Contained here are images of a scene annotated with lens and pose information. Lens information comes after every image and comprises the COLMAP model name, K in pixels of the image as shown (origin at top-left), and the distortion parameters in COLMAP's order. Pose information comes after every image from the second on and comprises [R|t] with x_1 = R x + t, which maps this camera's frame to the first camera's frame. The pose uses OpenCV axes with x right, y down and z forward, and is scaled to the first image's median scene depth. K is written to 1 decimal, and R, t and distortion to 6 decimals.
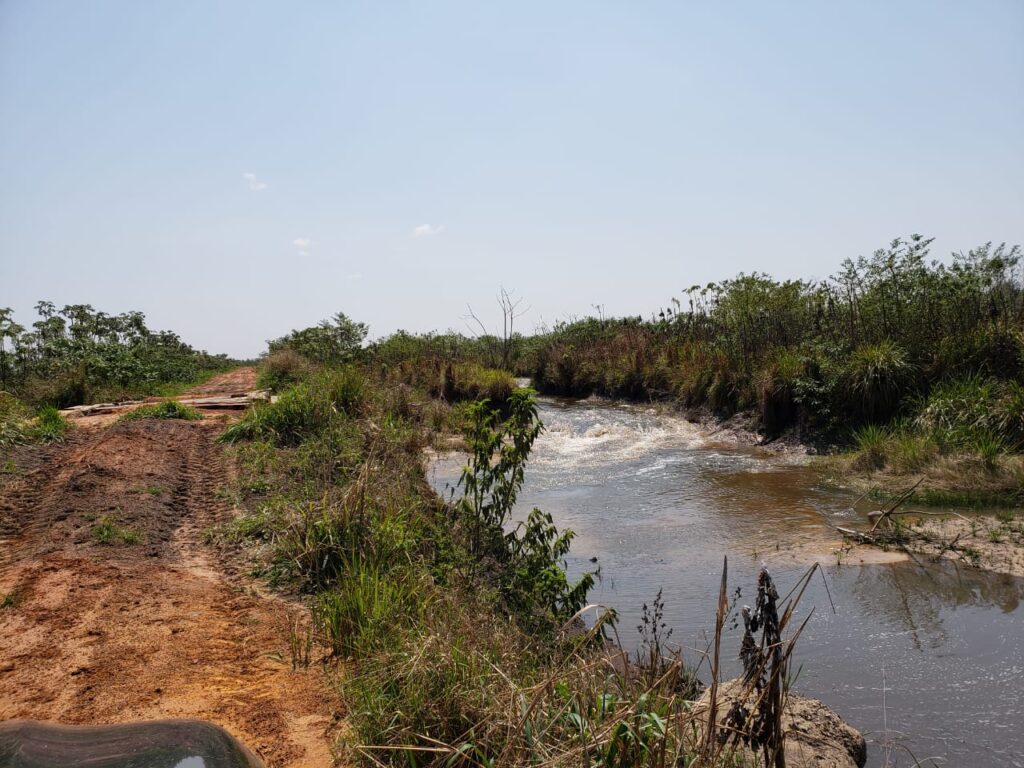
lens RADIAL K [[824.6, 0, 511.6], [0, 824.6, 385.3], [0, 0, 1]] dist [0.023840, 0.002534]
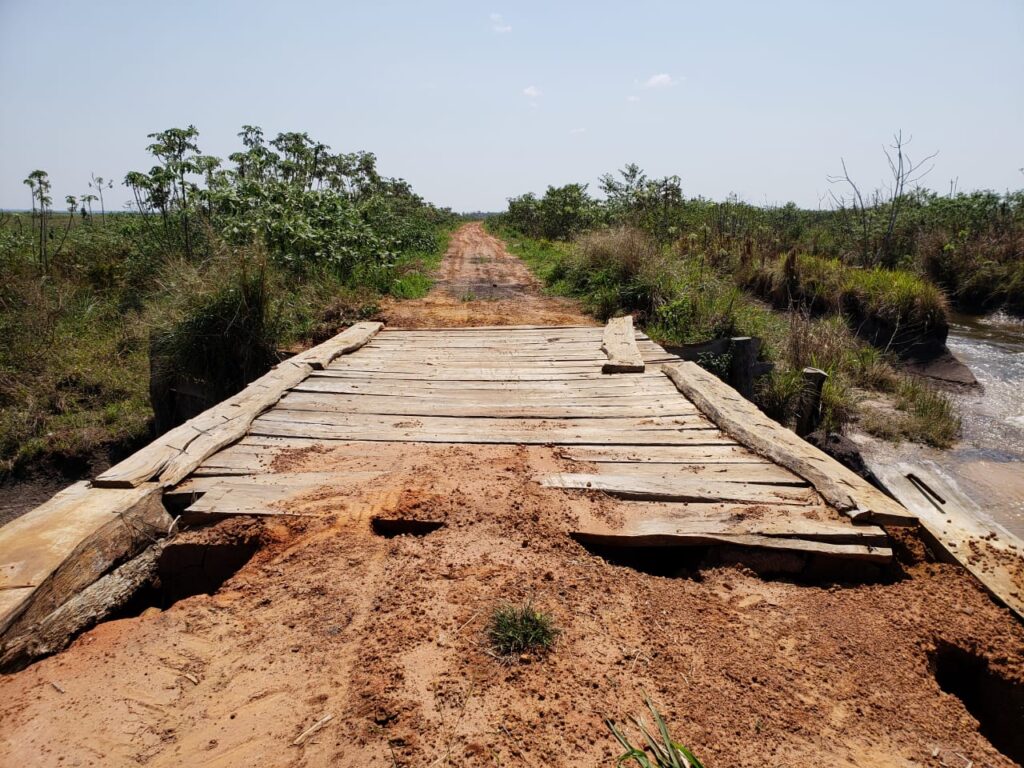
lens RADIAL K [[824.6, 0, 511.4], [0, 824.6, 382.9], [0, 0, 1]] dist [0.023840, 0.002534]
pose [[0.966502, 0.112994, -0.230446, -0.149067], [-0.074654, 0.982819, 0.168801, -0.019650], [0.245560, -0.145943, 0.958332, 0.324408]]
